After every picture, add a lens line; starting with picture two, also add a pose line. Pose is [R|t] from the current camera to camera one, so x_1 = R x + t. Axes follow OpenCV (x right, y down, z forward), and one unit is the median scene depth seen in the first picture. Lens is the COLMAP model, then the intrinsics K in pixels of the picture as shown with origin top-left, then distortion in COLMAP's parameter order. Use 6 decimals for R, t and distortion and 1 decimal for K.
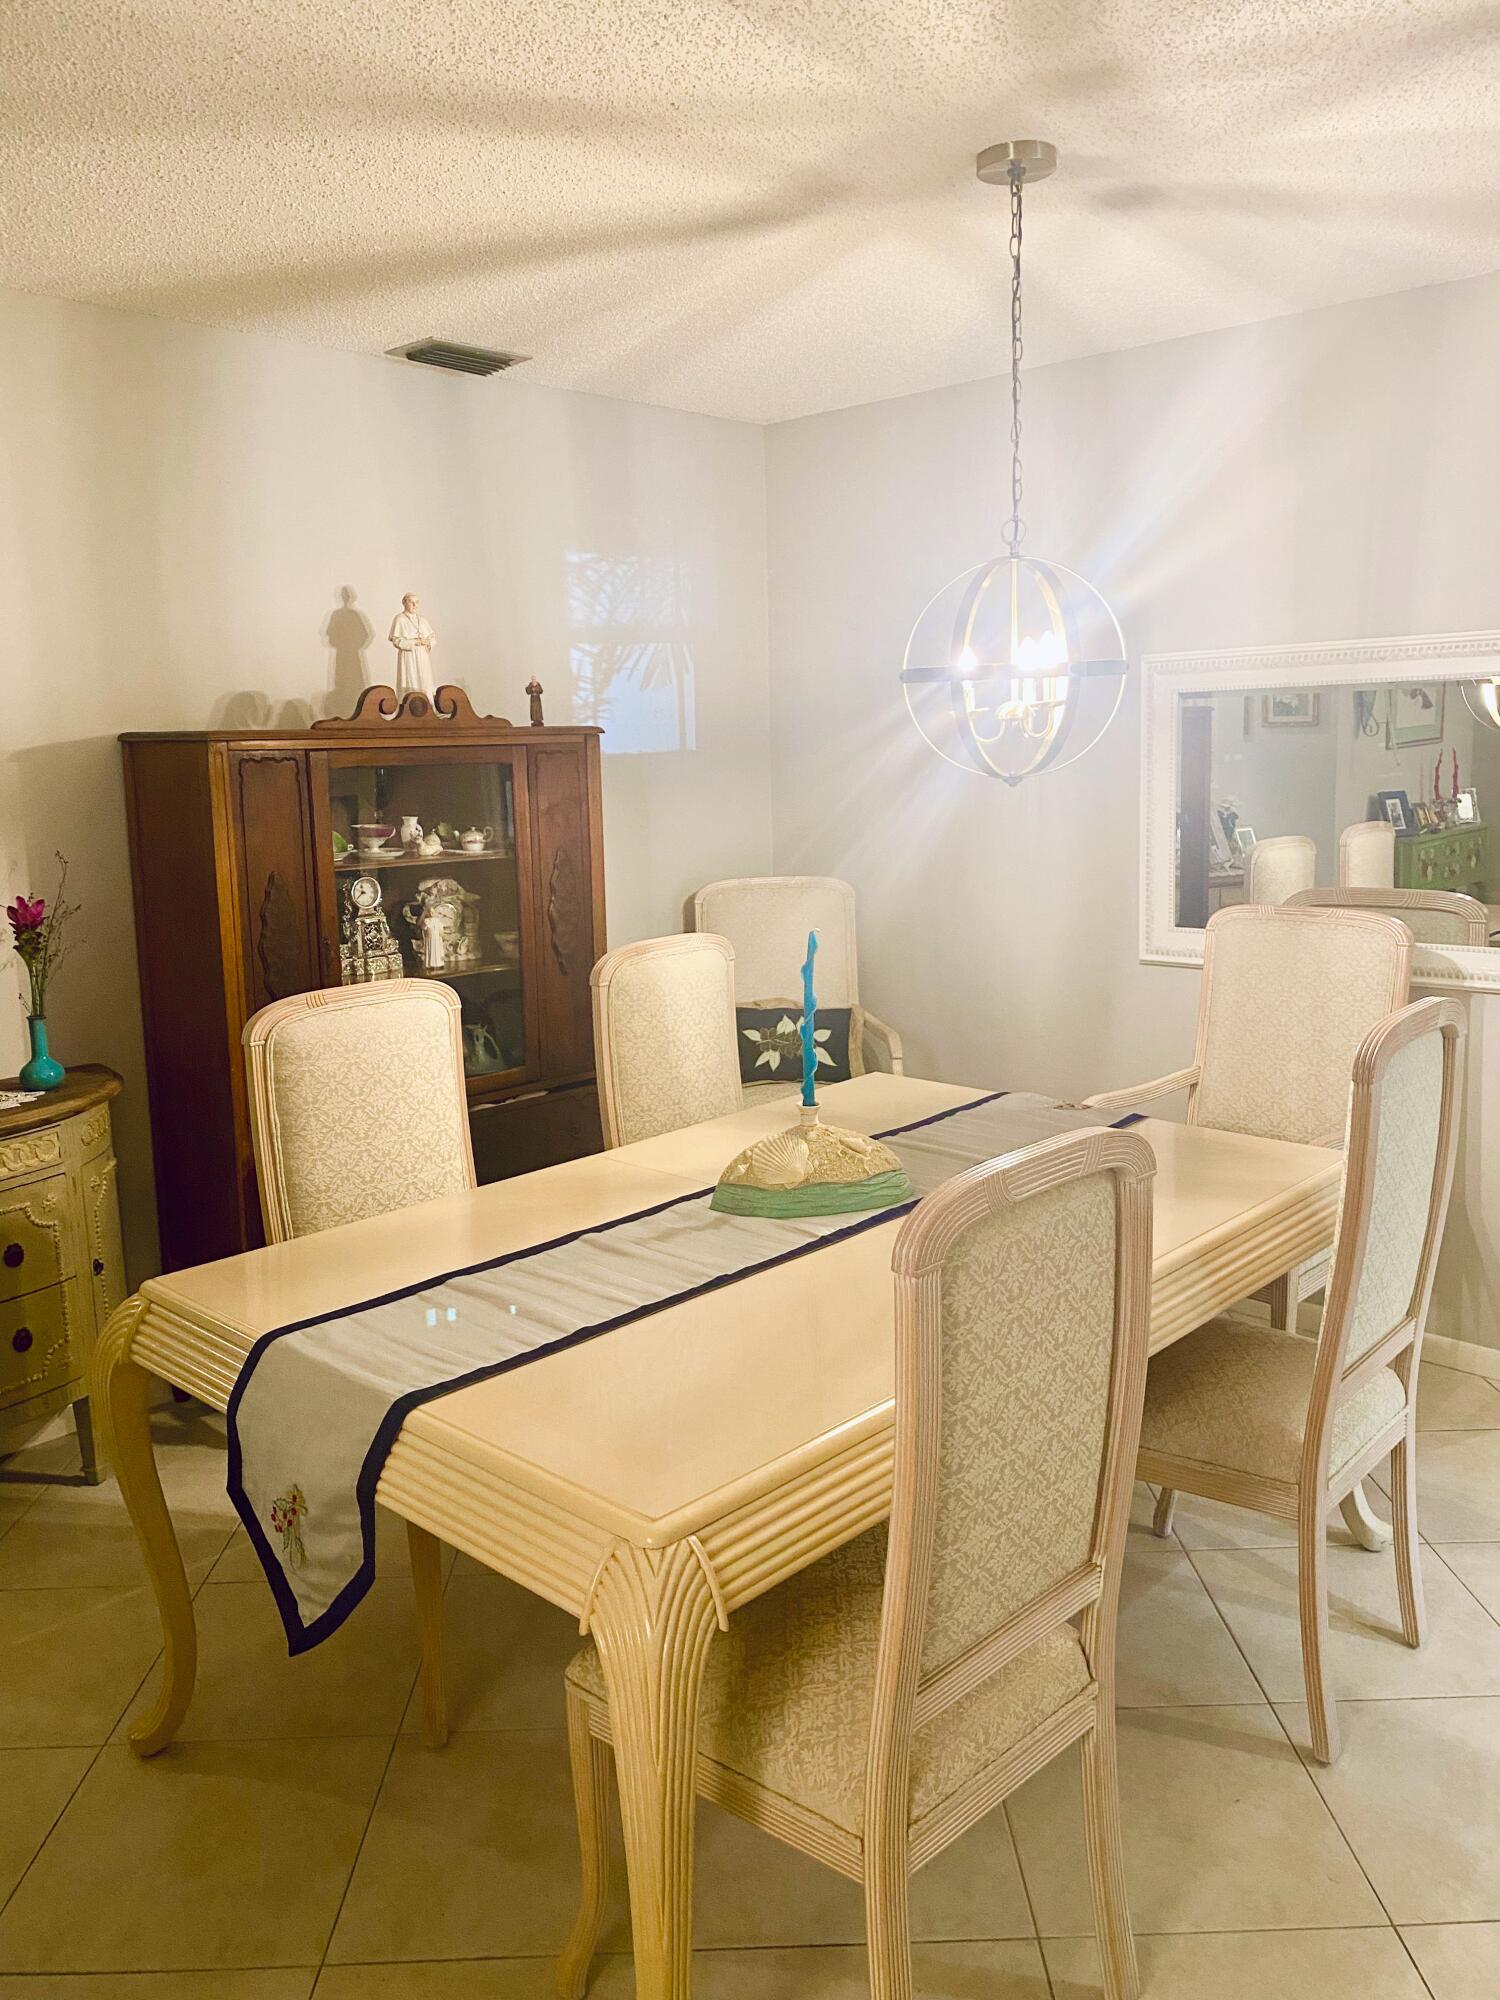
lens RADIAL K [[1520.3, 0, 759.6], [0, 1520.3, 1009.9], [0, 0, 1]] dist [-0.008486, -0.007410]
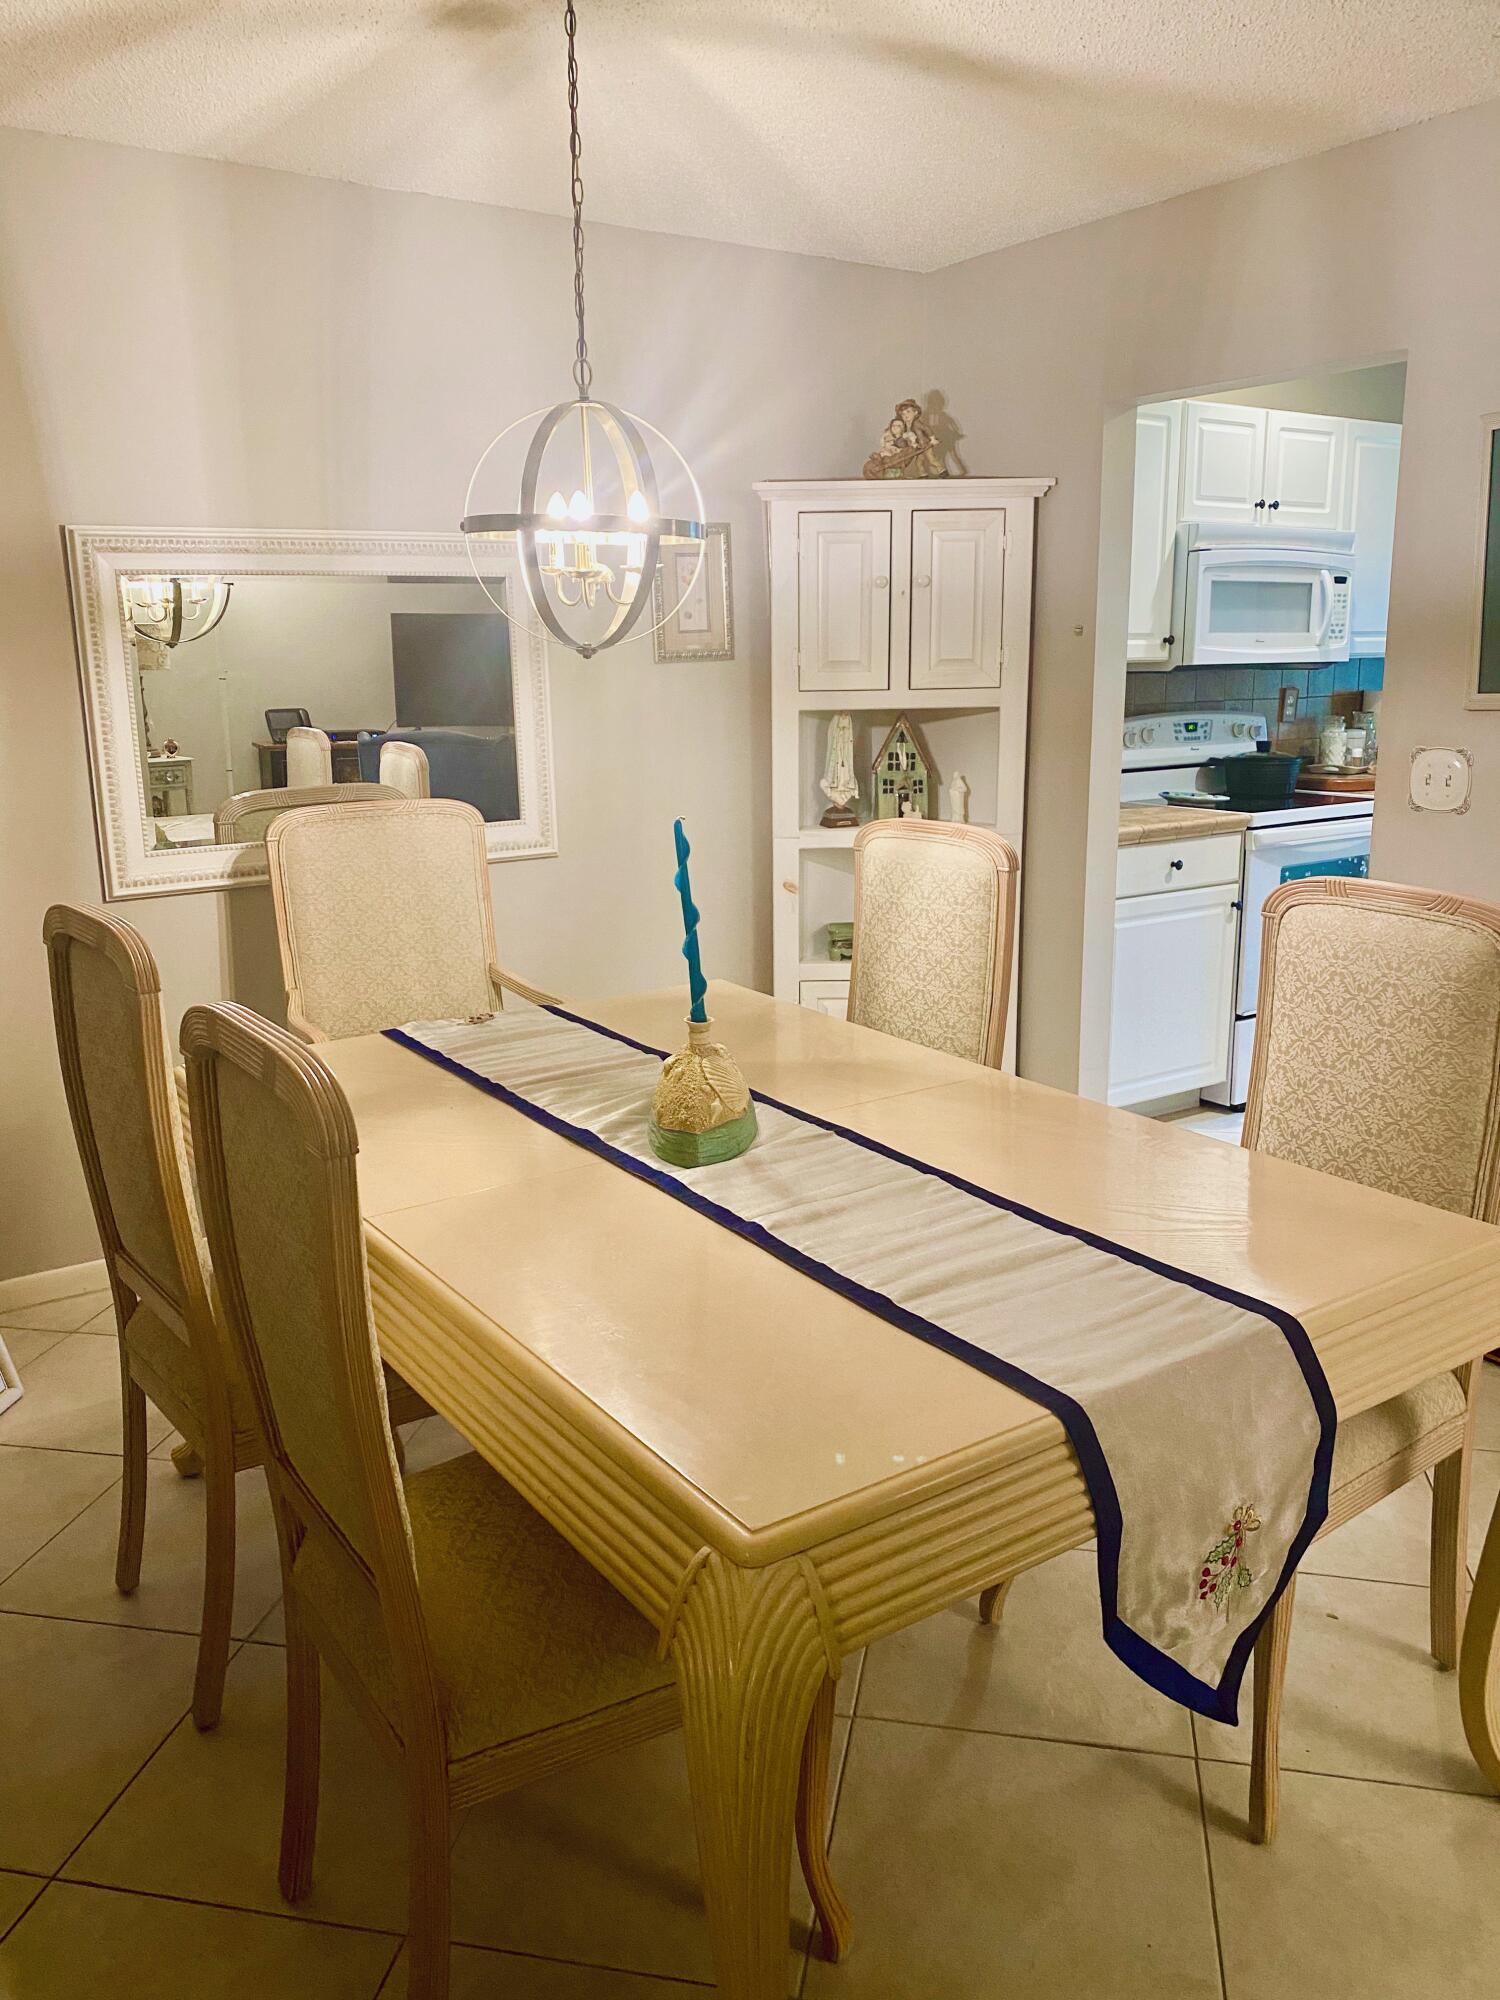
lens RADIAL K [[1520.3, 0, 757.7], [0, 1520.3, 1006.5], [0, 0, 1]] dist [-0.008486, -0.007410]
pose [[0.207350, -0.203215, 0.956927, -0.514969], [0.175102, 0.970099, 0.168070, -0.055473], [-0.962468, 0.132711, 0.236734, 0.495095]]
